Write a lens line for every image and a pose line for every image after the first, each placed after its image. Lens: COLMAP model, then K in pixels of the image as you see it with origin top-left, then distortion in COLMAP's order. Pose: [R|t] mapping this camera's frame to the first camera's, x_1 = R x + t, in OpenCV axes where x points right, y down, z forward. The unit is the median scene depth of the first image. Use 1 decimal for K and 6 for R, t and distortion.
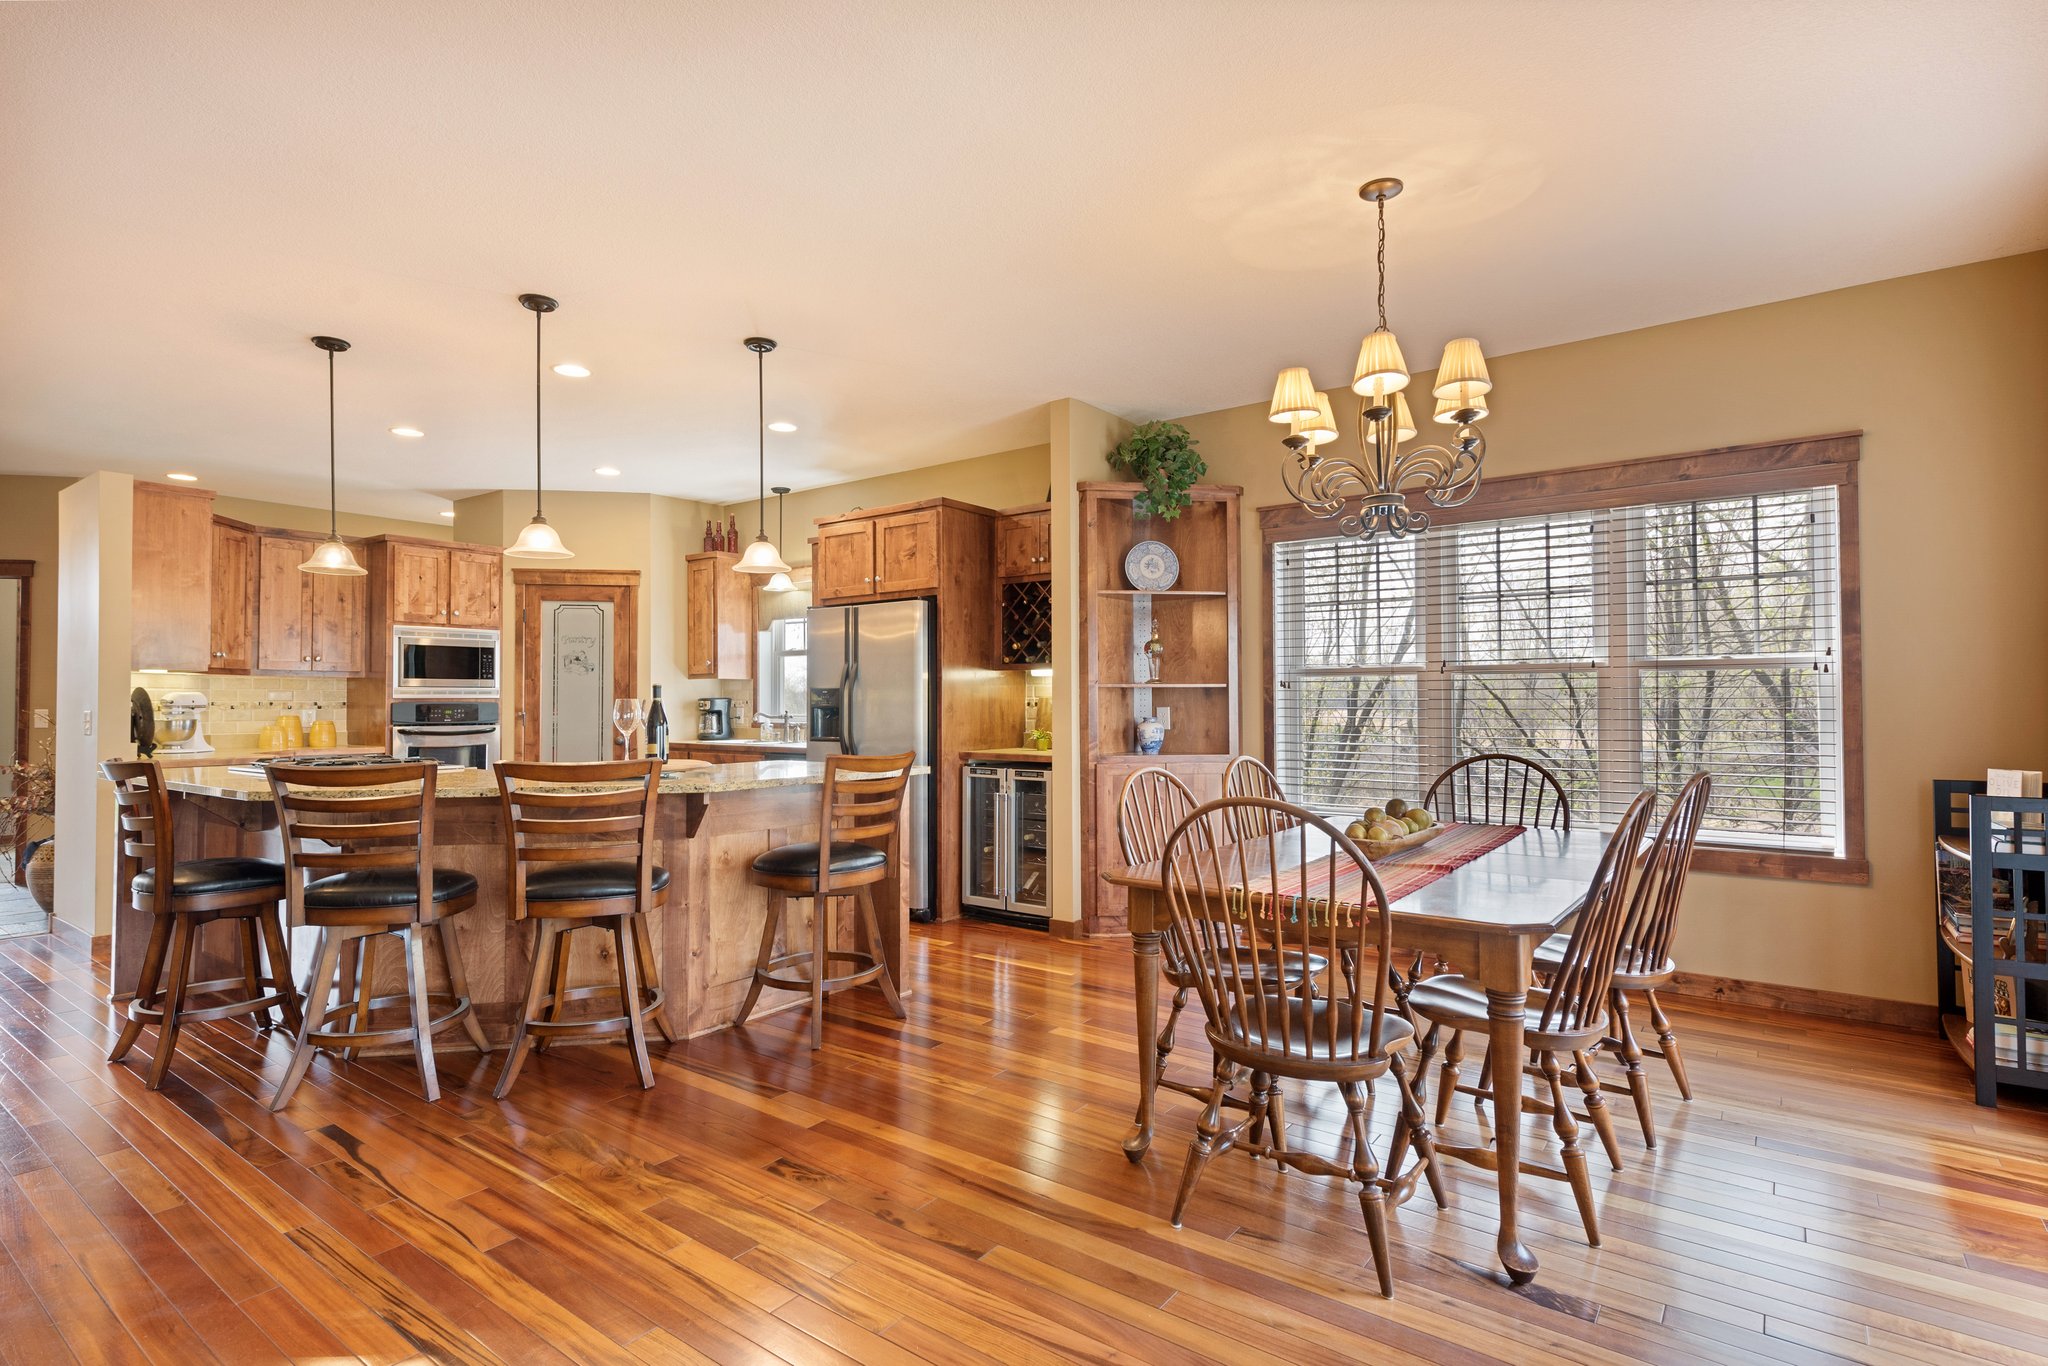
lens RADIAL K [[960.5, 0, 1024.0], [0, 960.5, 683.0], [0, 0, 1]] dist [-0.000792, -0.000030]
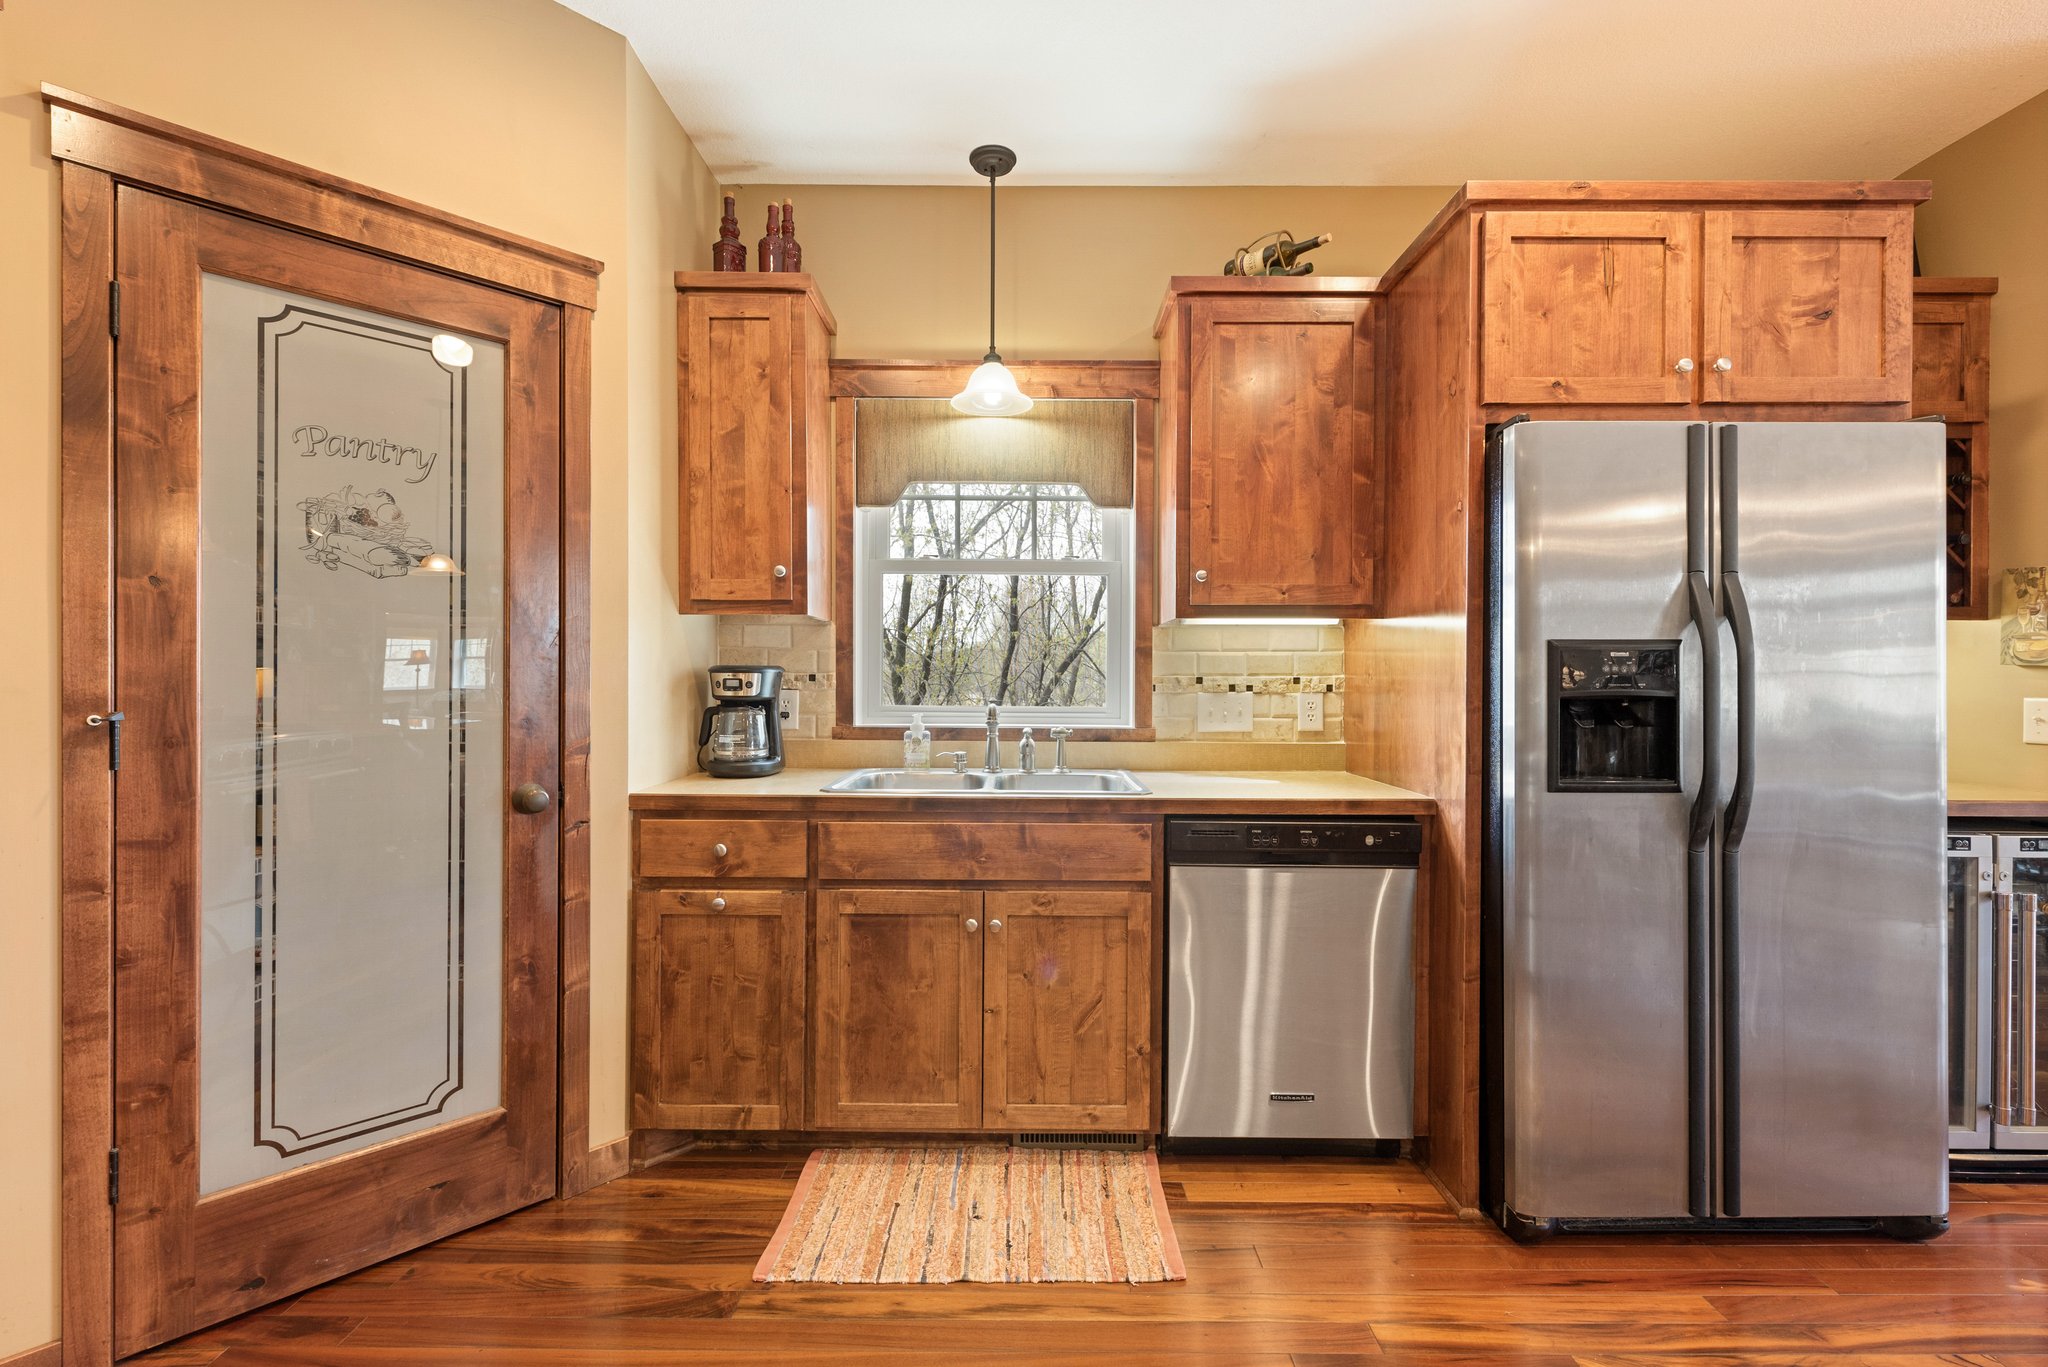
lens RADIAL K [[914.4, 0, 1024.0], [0, 914.4, 683.5], [0, 0, 1]] dist [0.000967, -0.000013]
pose [[0.813554, 0.006962, 0.581447, -0.465950], [-0.018171, 0.999744, 0.013454, 0.015829], [-0.581205, -0.021511, 0.813473, 0.675659]]
